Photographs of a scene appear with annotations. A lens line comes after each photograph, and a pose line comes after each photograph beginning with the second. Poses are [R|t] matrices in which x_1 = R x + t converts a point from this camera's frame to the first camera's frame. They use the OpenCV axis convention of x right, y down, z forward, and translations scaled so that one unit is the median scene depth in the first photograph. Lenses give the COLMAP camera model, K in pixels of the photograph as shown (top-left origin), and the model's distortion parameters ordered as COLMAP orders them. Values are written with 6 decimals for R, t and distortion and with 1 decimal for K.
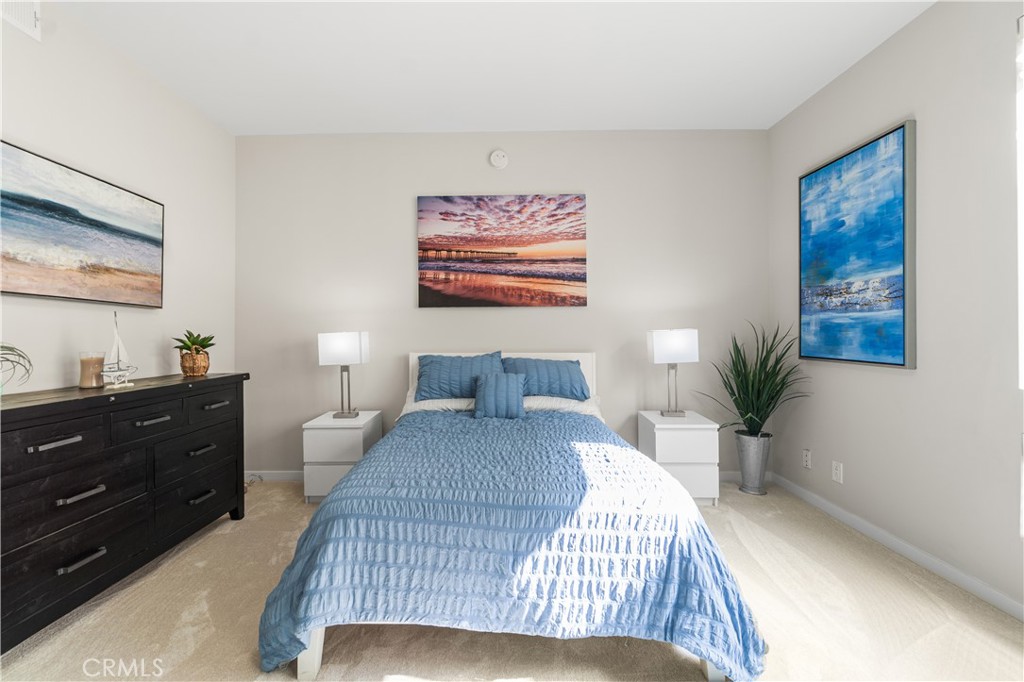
lens RADIAL K [[444.0, 0, 498.5], [0, 444.0, 342.9], [0, 0, 1]] dist [-0.003267, -0.000769]
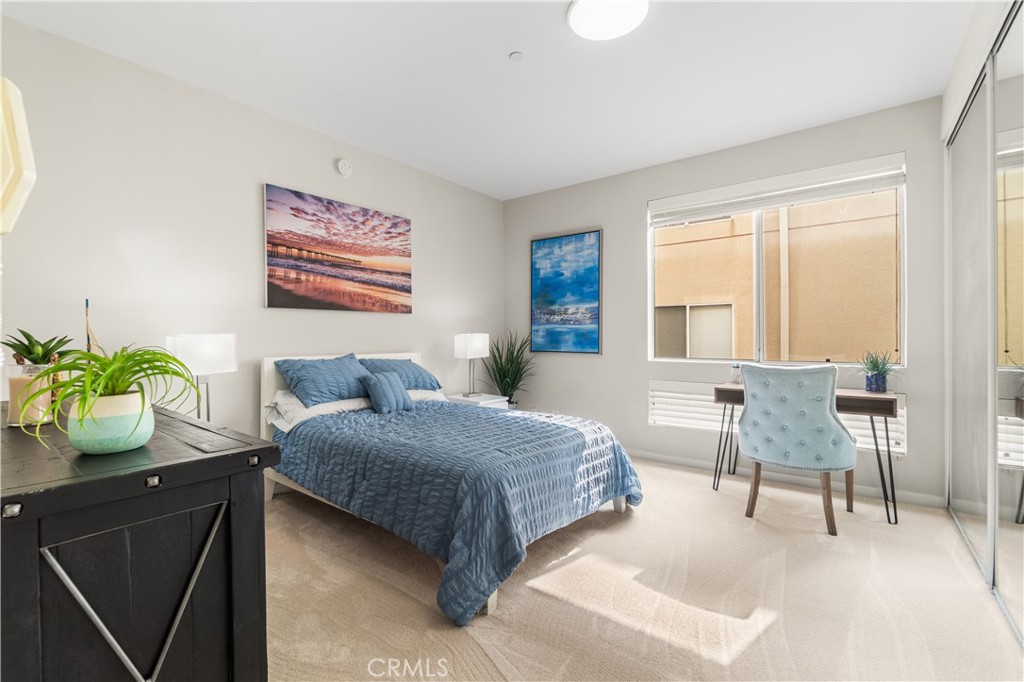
lens RADIAL K [[440.7, 0, 489.2], [0, 440.7, 347.0], [0, 0, 1]] dist [-0.000296, -0.003963]
pose [[0.635567, -0.016319, 0.771874, -0.587715], [0.015523, 0.999845, 0.008358, -0.000111], [-0.771890, 0.006669, 0.635721, 0.088347]]
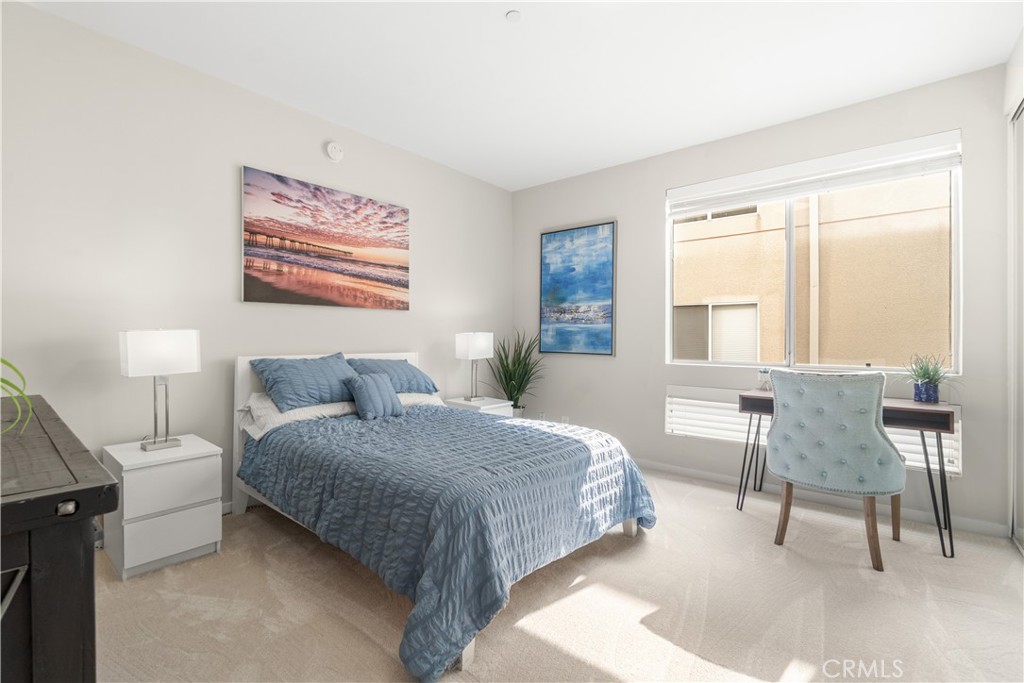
lens RADIAL K [[444.0, 0, 498.5], [0, 444.0, 343.4], [0, 0, 1]] dist [-0.003267, -0.000769]
pose [[0.652879, -0.003761, 0.757453, -0.496021], [0.006225, 0.999981, -0.000401, 0.001066], [-0.757437, 0.004977, 0.652889, 0.110831]]
